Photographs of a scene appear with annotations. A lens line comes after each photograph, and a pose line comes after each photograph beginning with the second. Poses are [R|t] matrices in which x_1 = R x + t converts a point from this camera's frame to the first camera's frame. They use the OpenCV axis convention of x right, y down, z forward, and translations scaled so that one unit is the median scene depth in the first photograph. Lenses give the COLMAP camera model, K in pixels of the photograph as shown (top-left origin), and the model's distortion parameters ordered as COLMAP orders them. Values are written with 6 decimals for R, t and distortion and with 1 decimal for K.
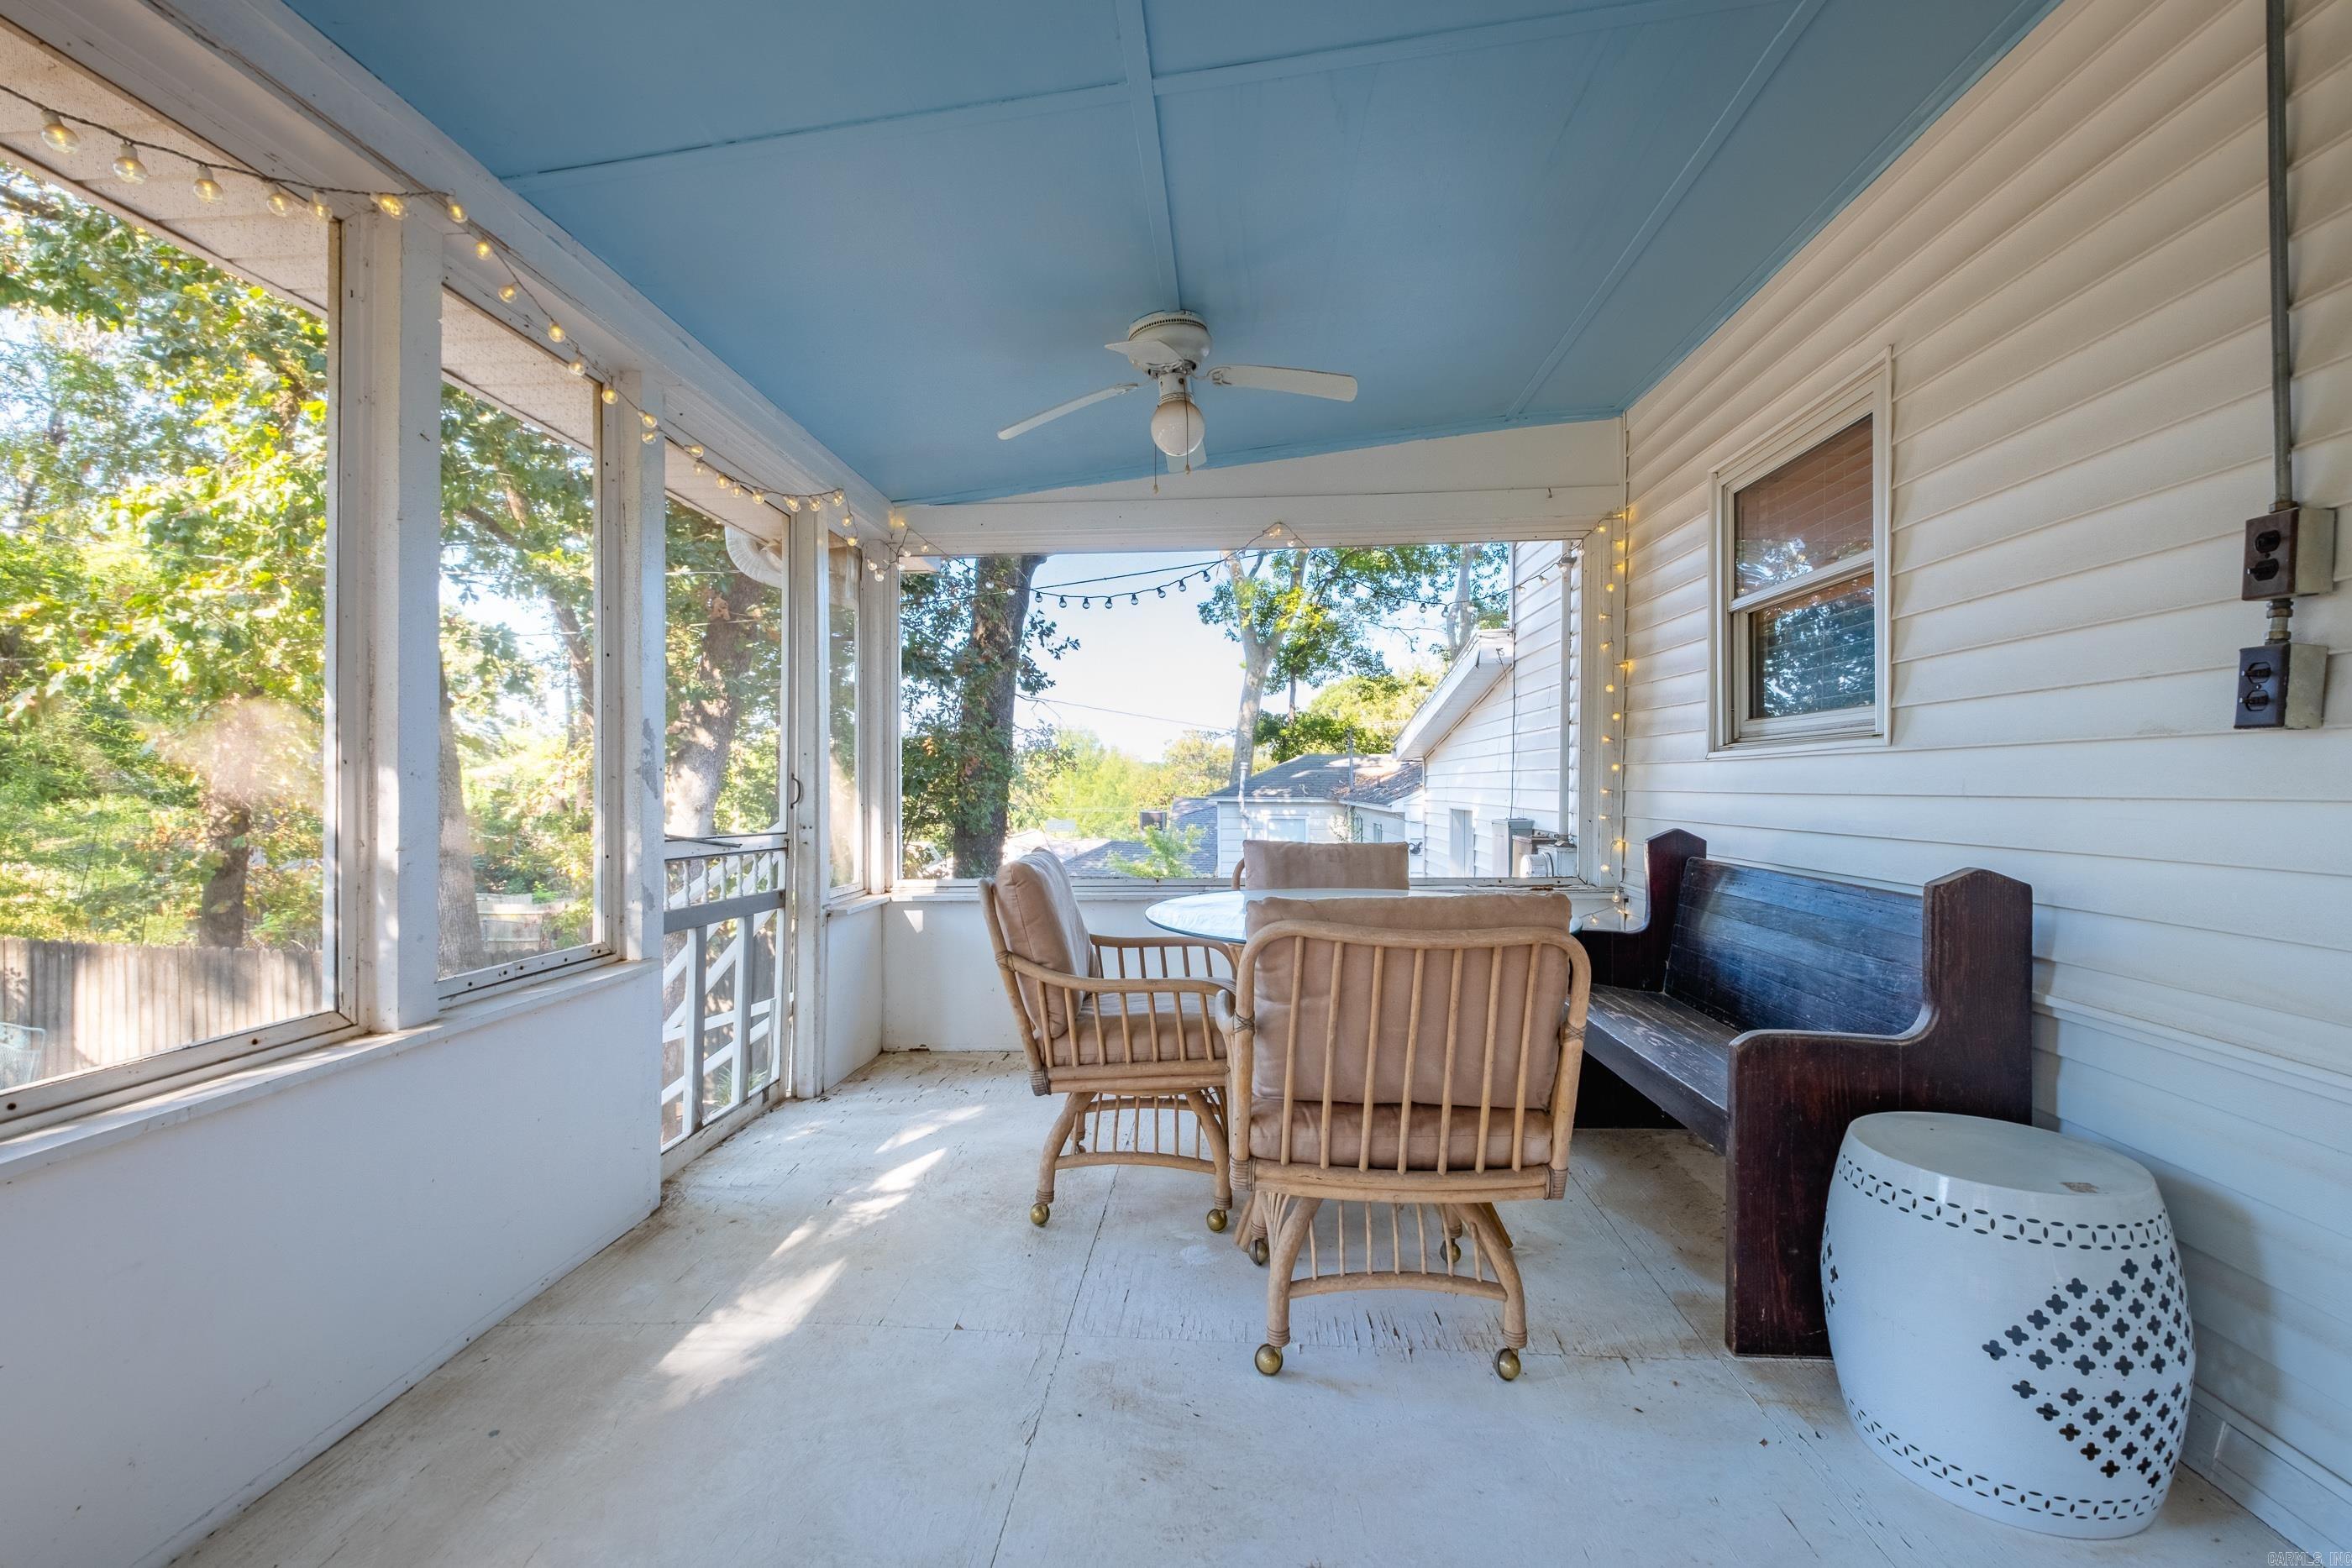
lens RADIAL K [[1010.0, 0, 1208.0], [0, 1010.0, 772.4], [0, 0, 1]] dist [-0.000017, -0.000357]
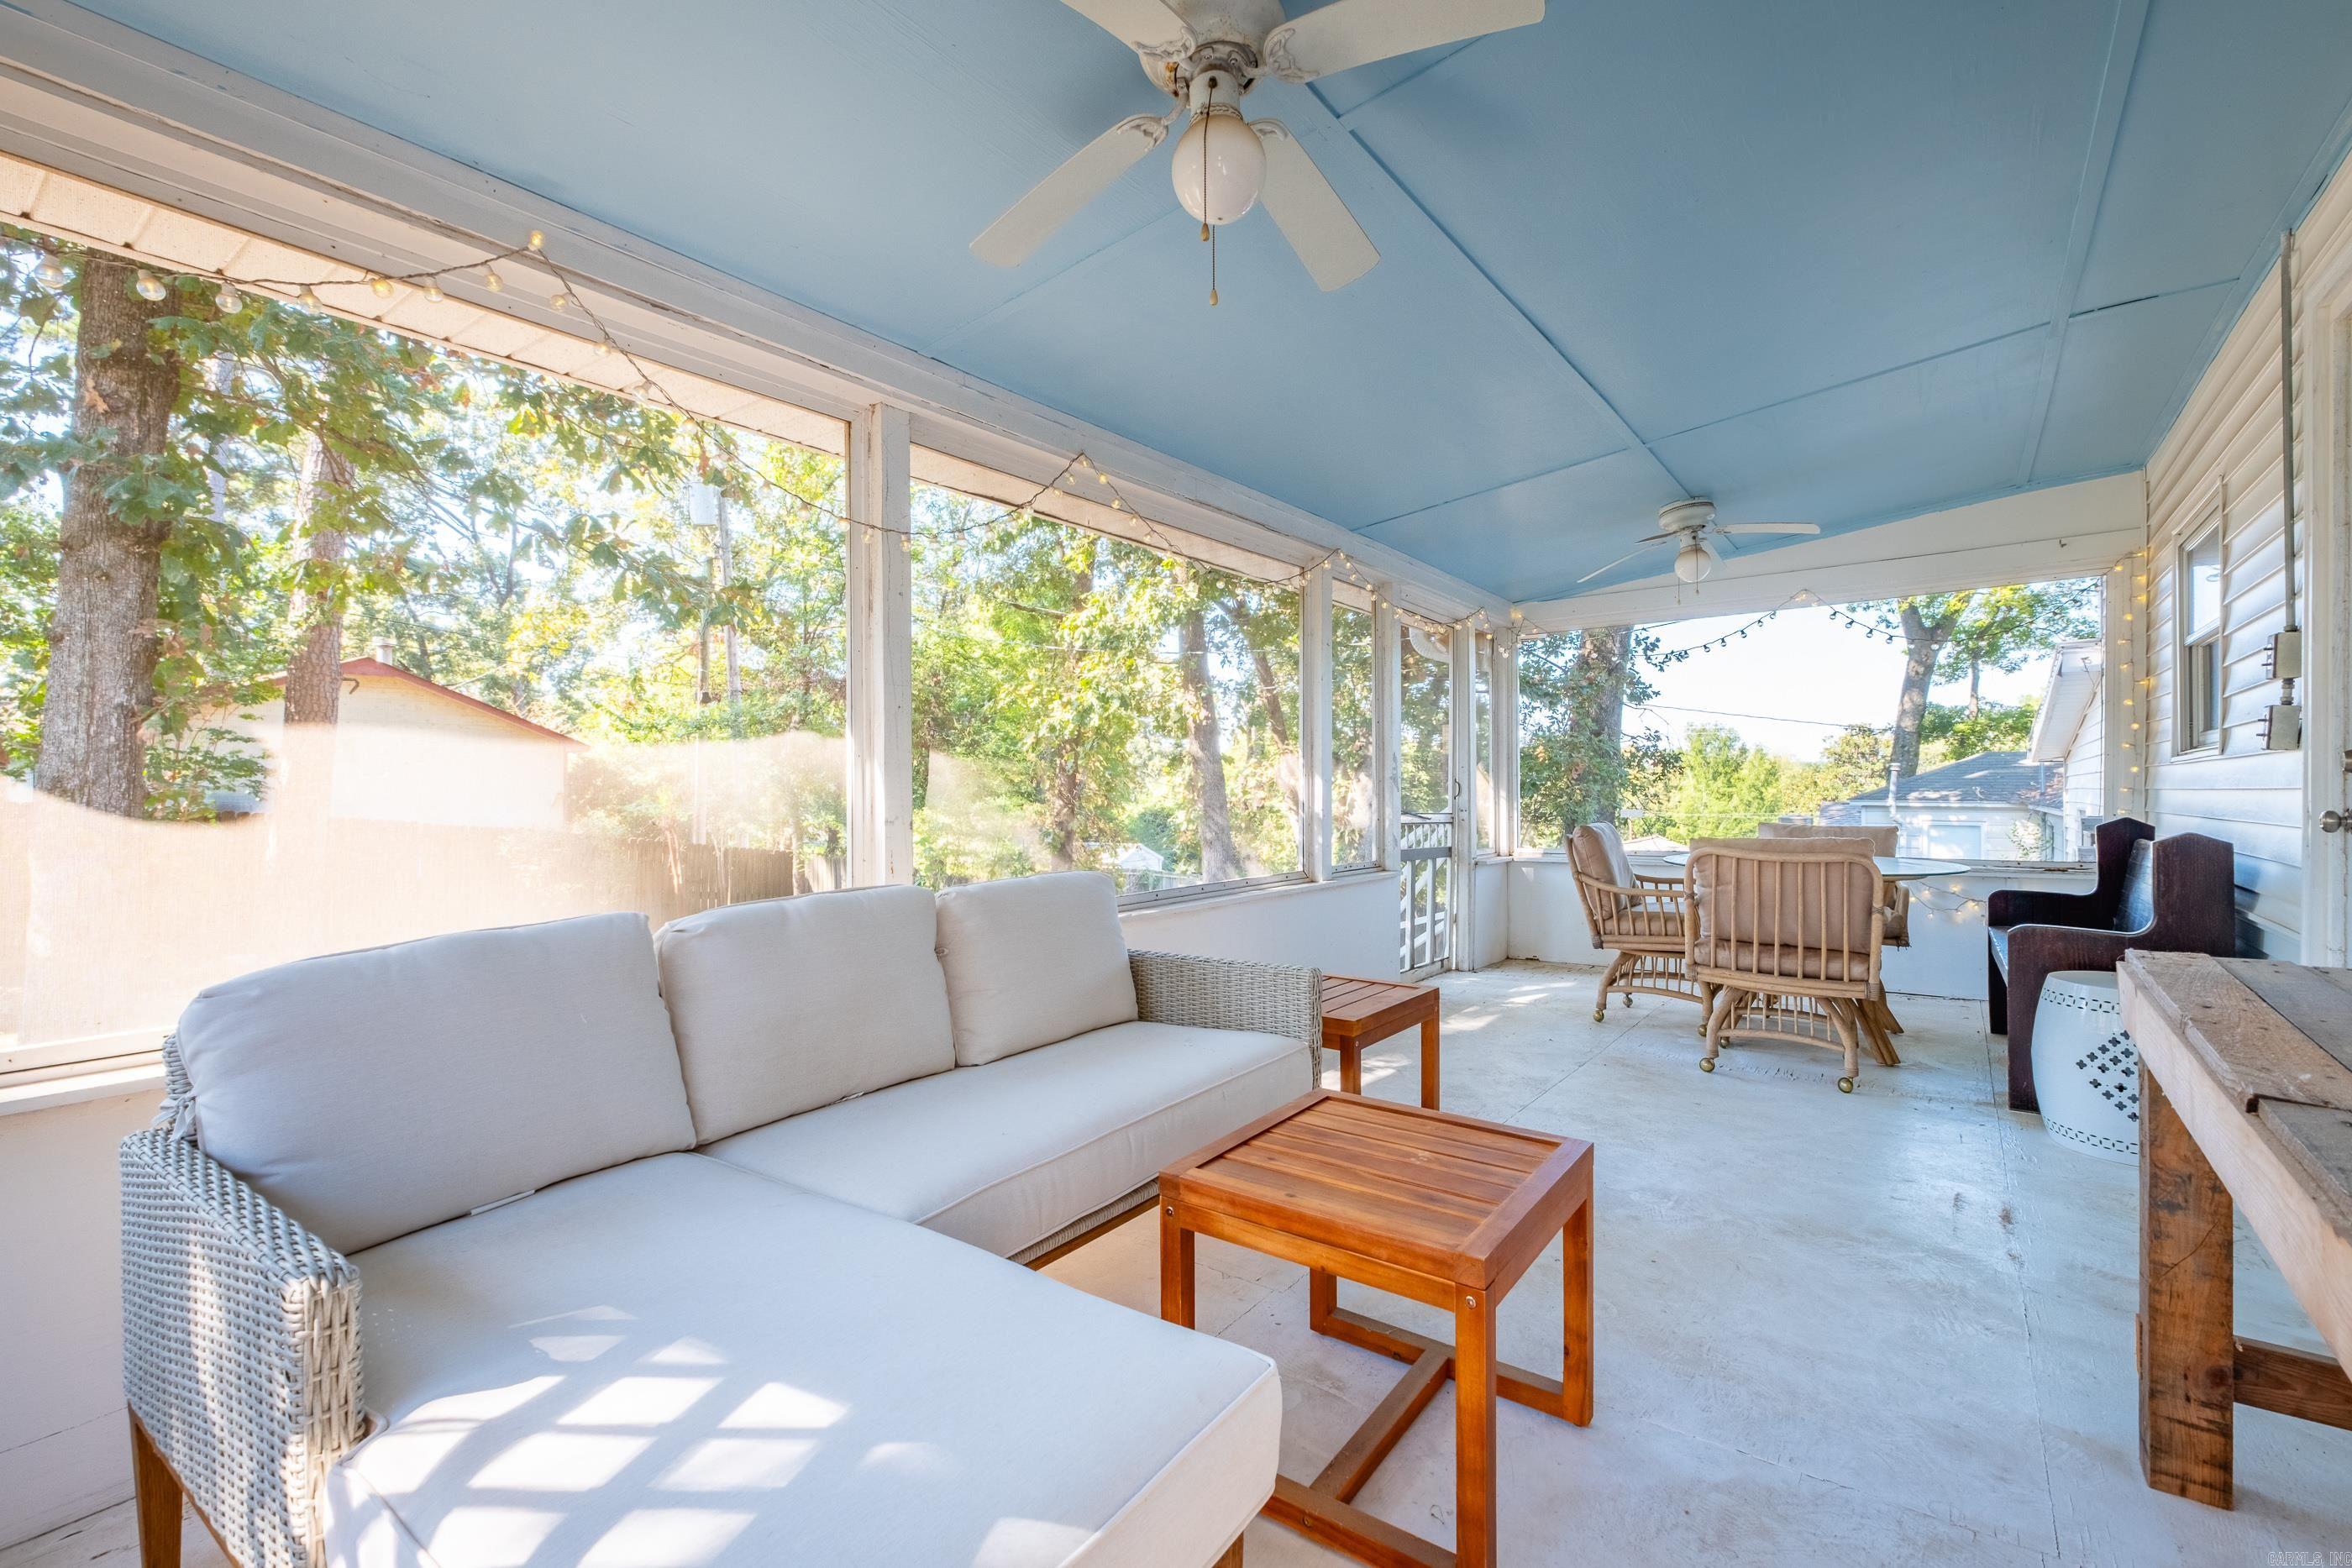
lens RADIAL K [[1008.7, 0, 1174.8], [0, 1008.7, 788.8], [0, 0, 1]] dist [0.002349, -0.000490]
pose [[0.813828, 0.000150, -0.581106, 0.163059], [0.007199, 0.999921, 0.010339, -0.002027], [0.581061, -0.012598, 0.813762, -0.561191]]
